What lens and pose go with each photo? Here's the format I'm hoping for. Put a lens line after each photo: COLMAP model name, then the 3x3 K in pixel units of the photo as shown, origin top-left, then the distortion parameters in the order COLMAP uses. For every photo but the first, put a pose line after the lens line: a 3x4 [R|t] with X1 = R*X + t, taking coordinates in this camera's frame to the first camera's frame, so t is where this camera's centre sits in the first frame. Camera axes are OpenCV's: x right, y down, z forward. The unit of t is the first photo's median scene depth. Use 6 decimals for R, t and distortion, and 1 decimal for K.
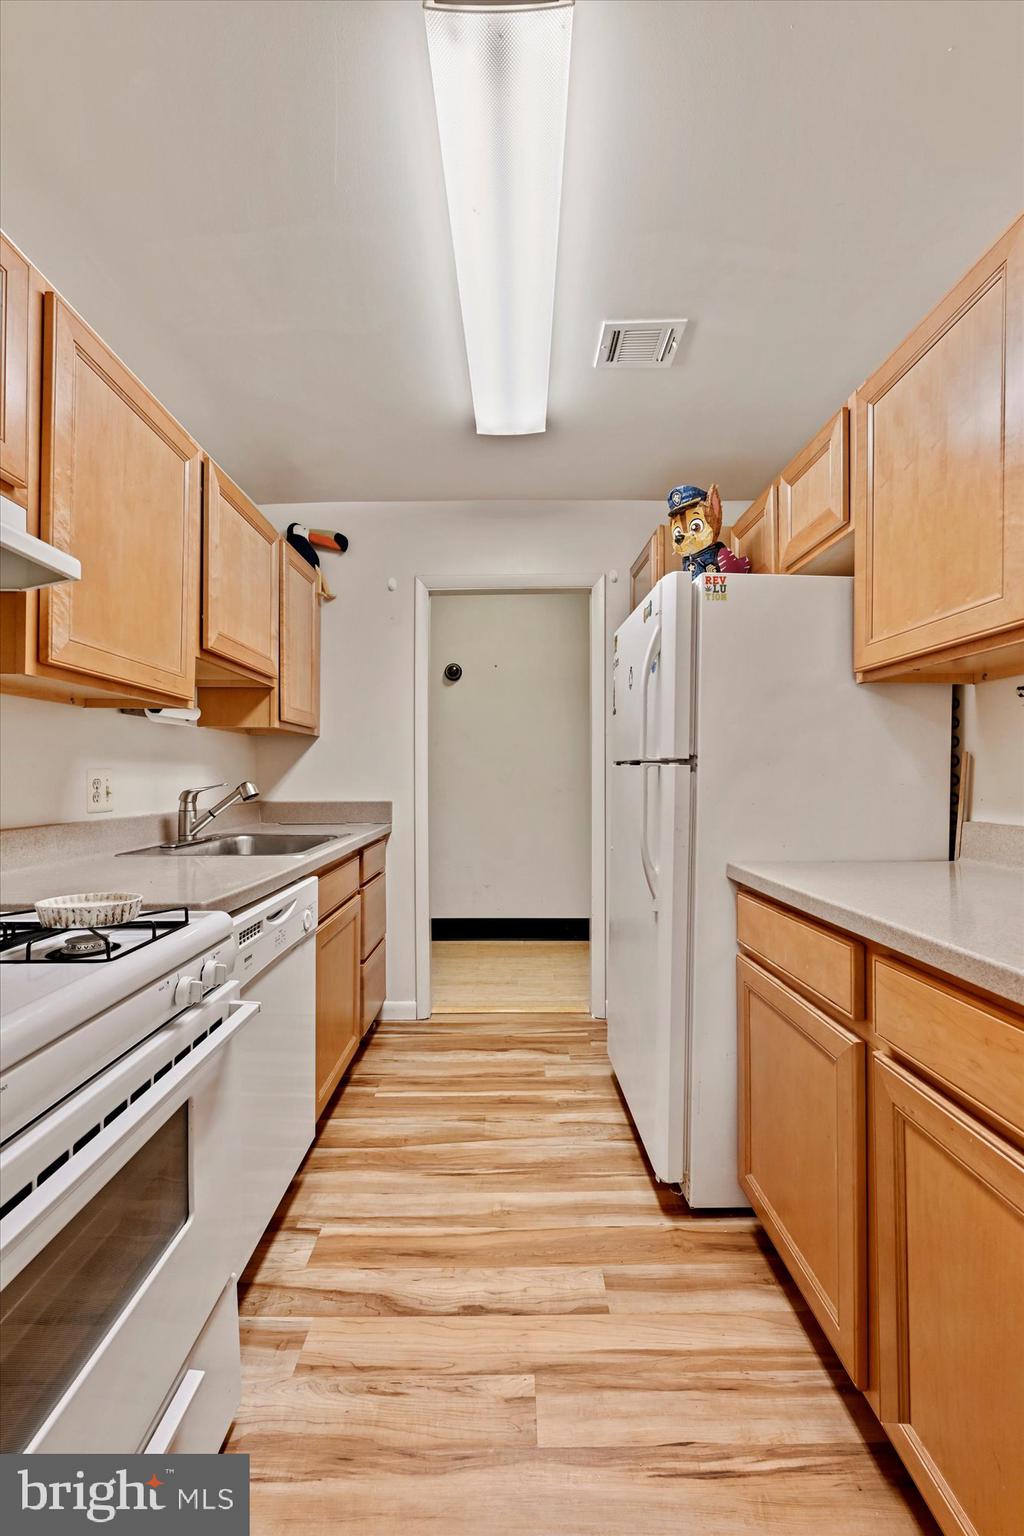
lens RADIAL K [[617.4, 0, 517.0], [0, 617.4, 777.6], [0, 0, 1]] dist [-0.010734, -0.003246]
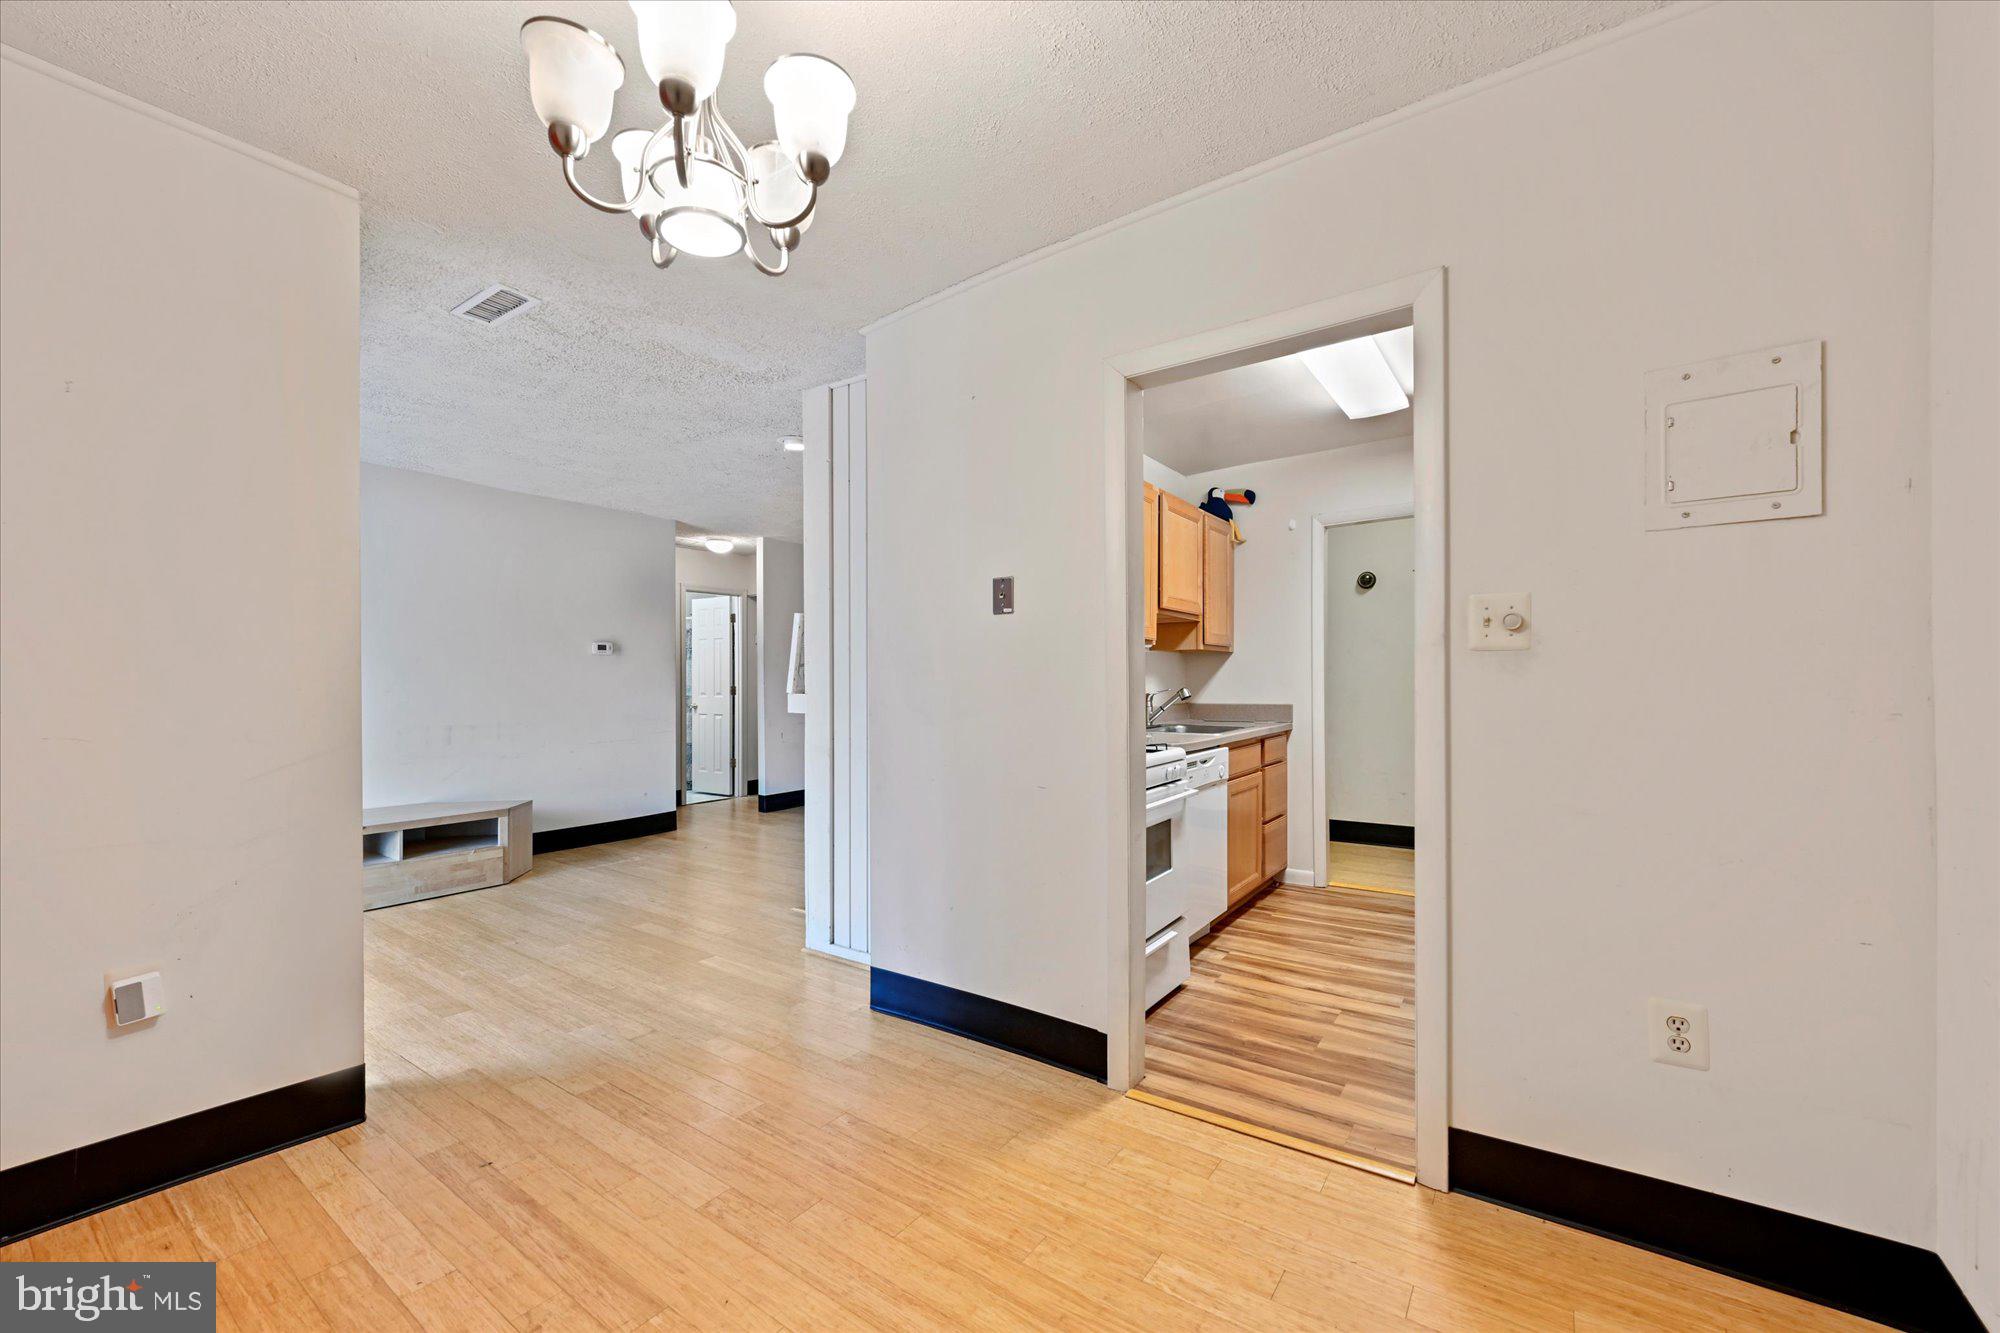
lens RADIAL K [[803.9, 0, 995.8], [0, 803.9, 687.4], [0, 0, 1]] dist [-0.010734, -0.003246]
pose [[0.817690, -0.003960, -0.575645, 0.388877], [0.004324, 0.999990, -0.000738, 0.005651], [0.575643, -0.001886, 0.817699, -1.066594]]
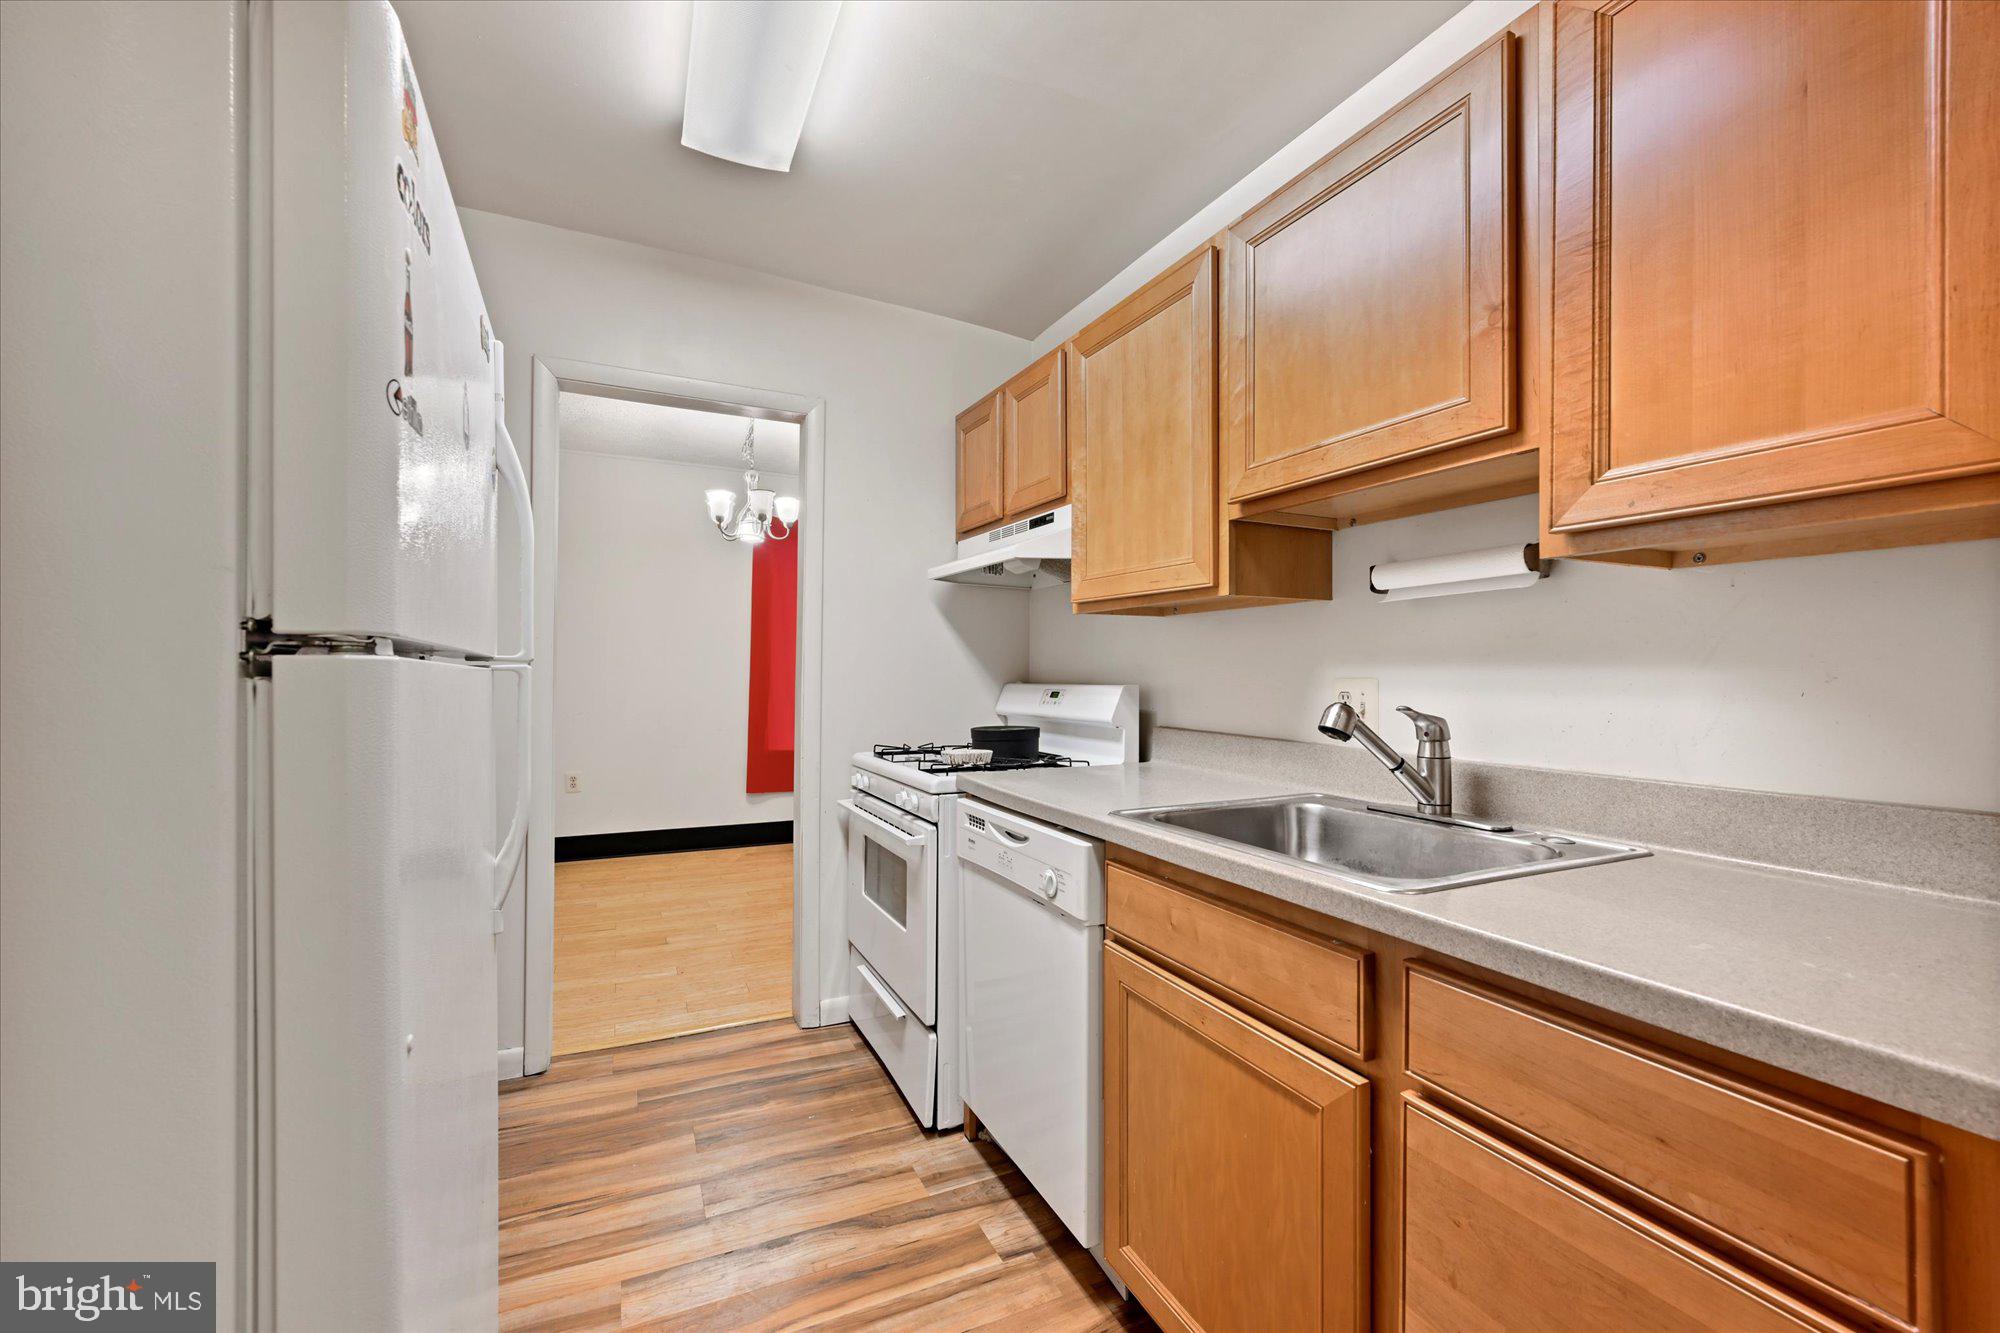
lens RADIAL K [[803.9, 0, 990.9], [0, 803.9, 673.9], [0, 0, 1]] dist [-0.010734, -0.003246]
pose [[-0.911011, -0.006028, -0.412337, 0.109767], [-0.008996, 0.999946, 0.005258, -0.019358], [0.412283, 0.008500, -0.911016, 1.739222]]
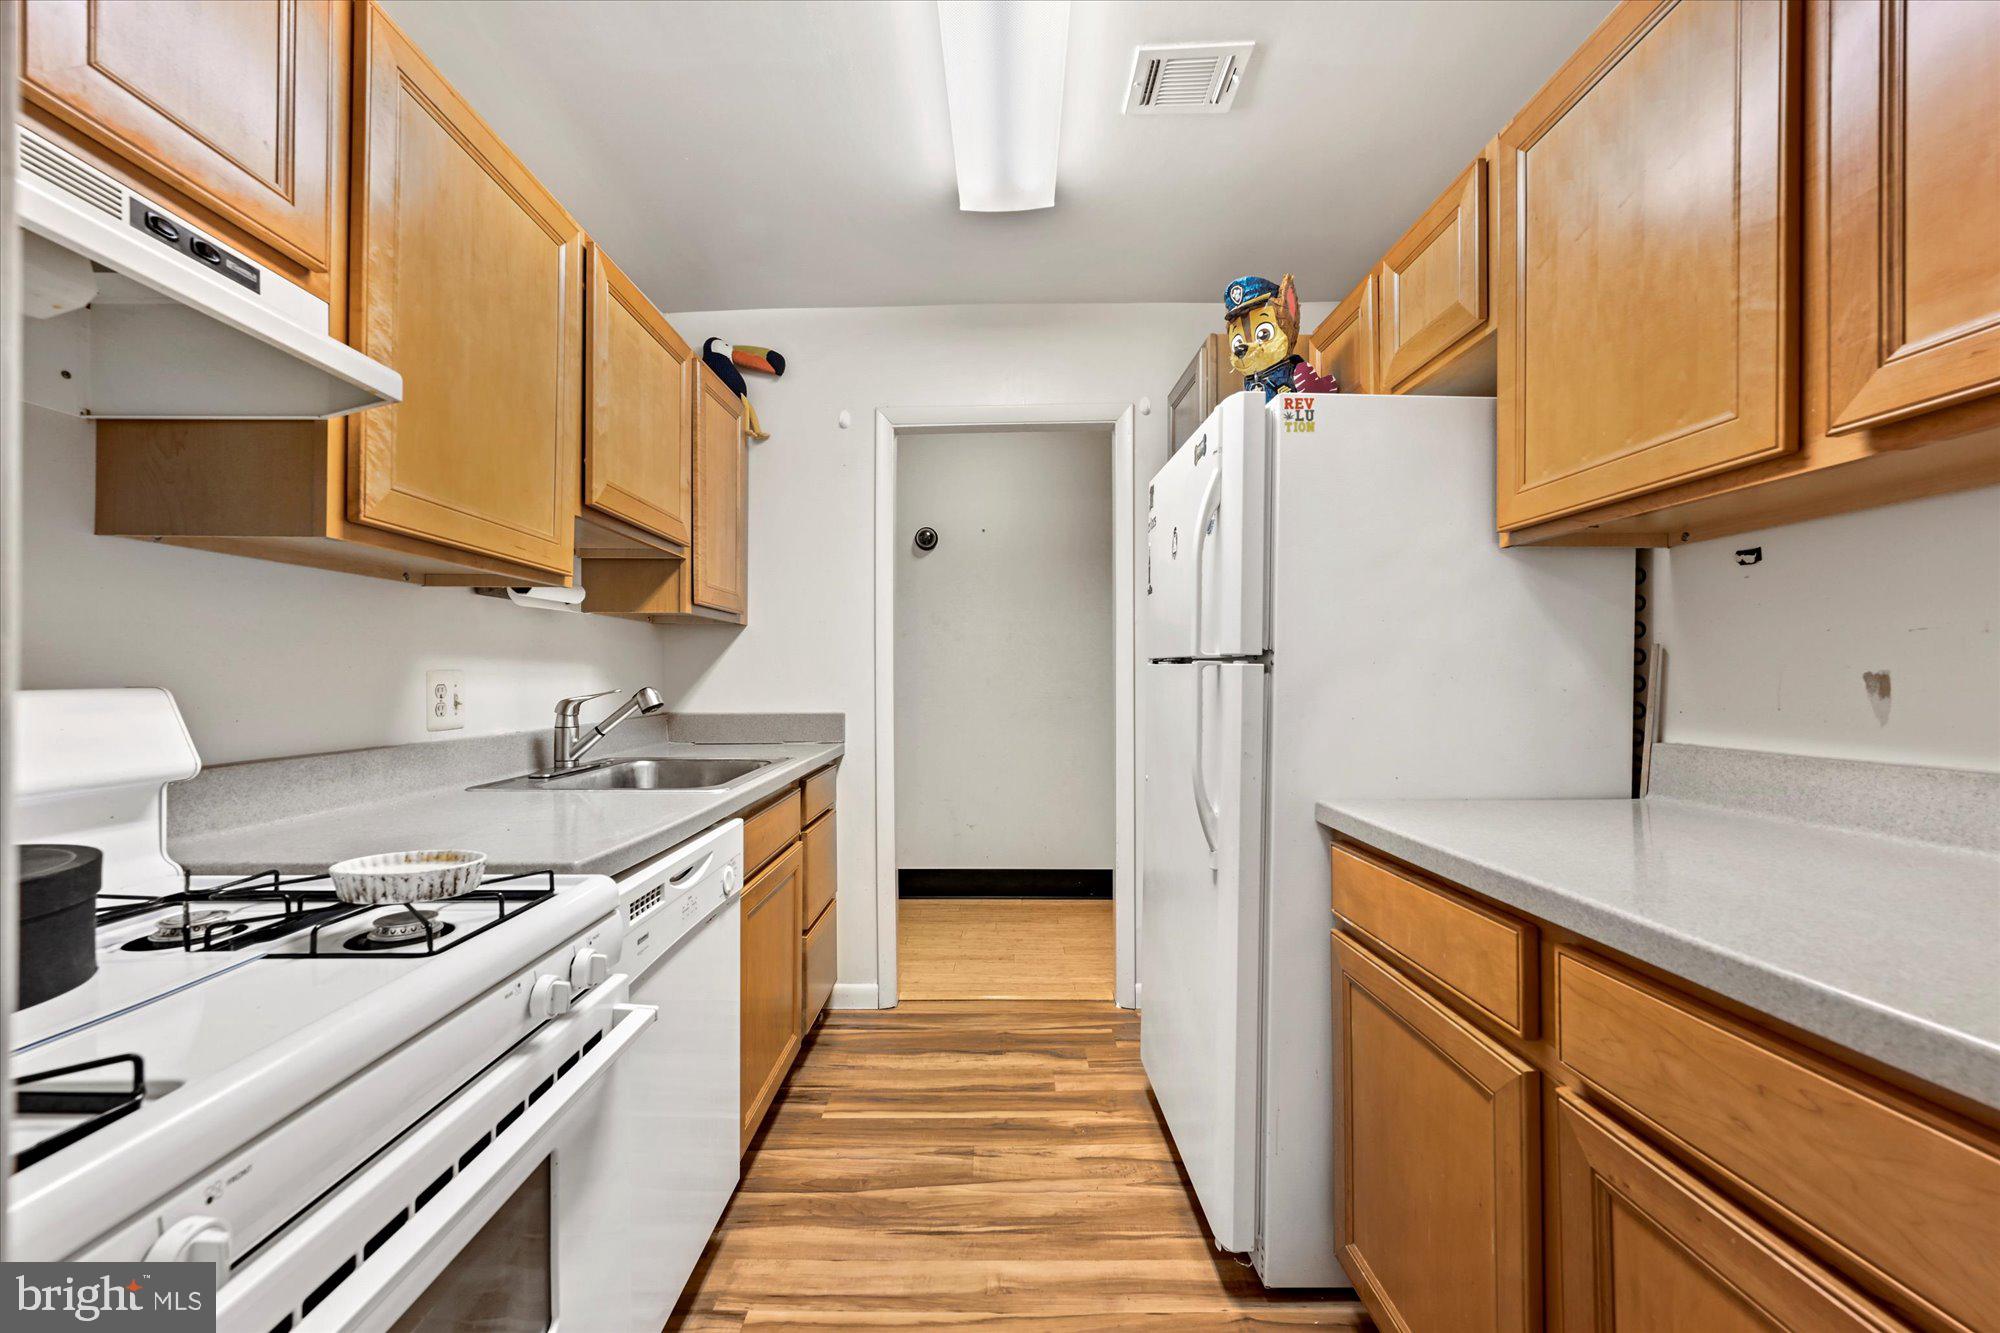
lens RADIAL K [[803.9, 0, 992.0], [0, 803.9, 679.2], [0, 0, 1]] dist [-0.010734, -0.003246]
pose [[0.999837, -0.001499, -0.018002, -0.014500], [0.001502, 0.999999, 0.000122, -0.002913], [0.018001, -0.000149, 0.999838, 0.066823]]
